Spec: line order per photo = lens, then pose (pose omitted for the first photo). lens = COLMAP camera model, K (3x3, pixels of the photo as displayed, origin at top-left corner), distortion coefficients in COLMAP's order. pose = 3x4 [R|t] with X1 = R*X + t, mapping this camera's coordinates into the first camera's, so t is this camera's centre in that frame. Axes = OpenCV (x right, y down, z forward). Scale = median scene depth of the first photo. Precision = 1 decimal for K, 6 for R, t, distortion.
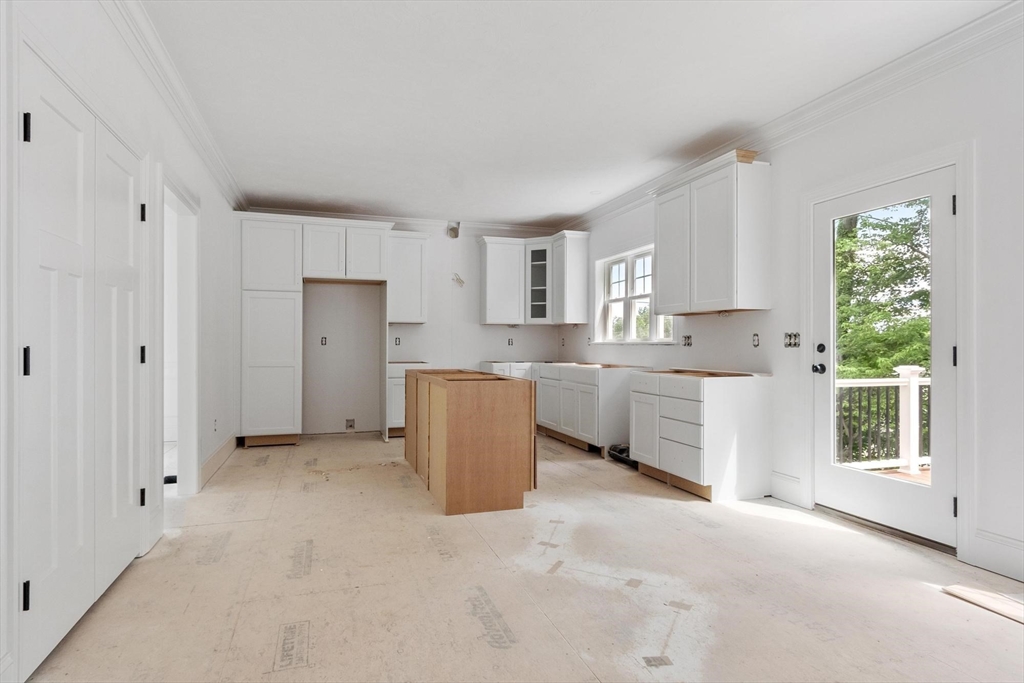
lens RADIAL K [[567.2, 0, 511.6], [0, 567.2, 342.9], [0, 0, 1]] dist [-0.021634, -0.000838]
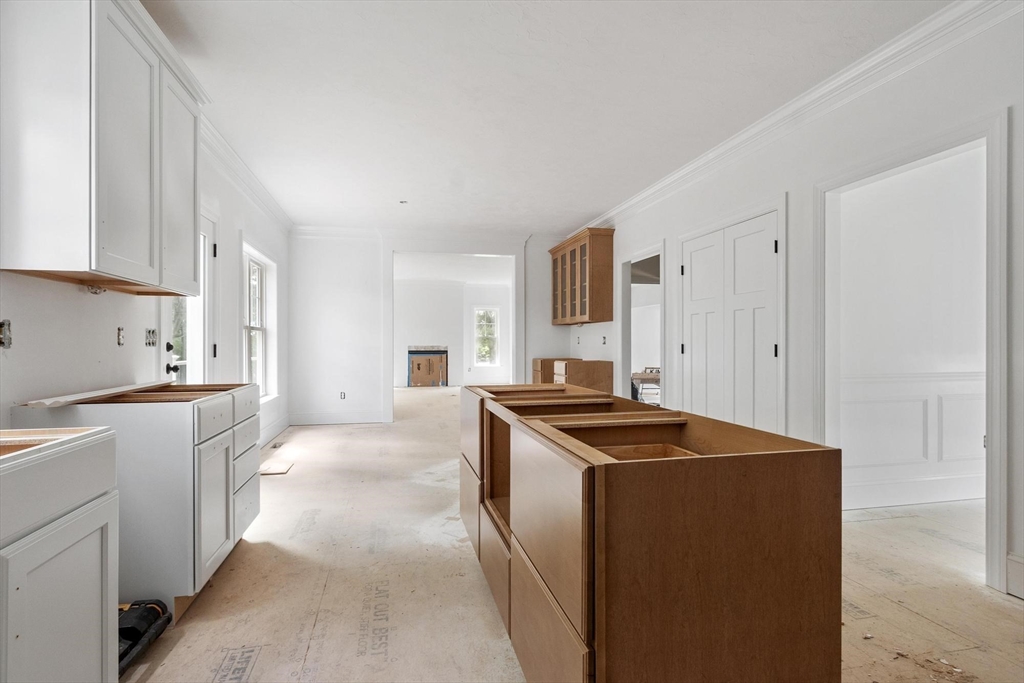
lens RADIAL K [[510.5, 0, 509.2], [0, 510.5, 342.2], [0, 0, 1]] dist [-0.001116, -0.001503]
pose [[-0.994465, -0.001827, 0.105053, -0.126773], [-0.002034, 0.999996, -0.001860, 0.002418], [-0.105049, -0.002063, -0.994465, 2.077005]]
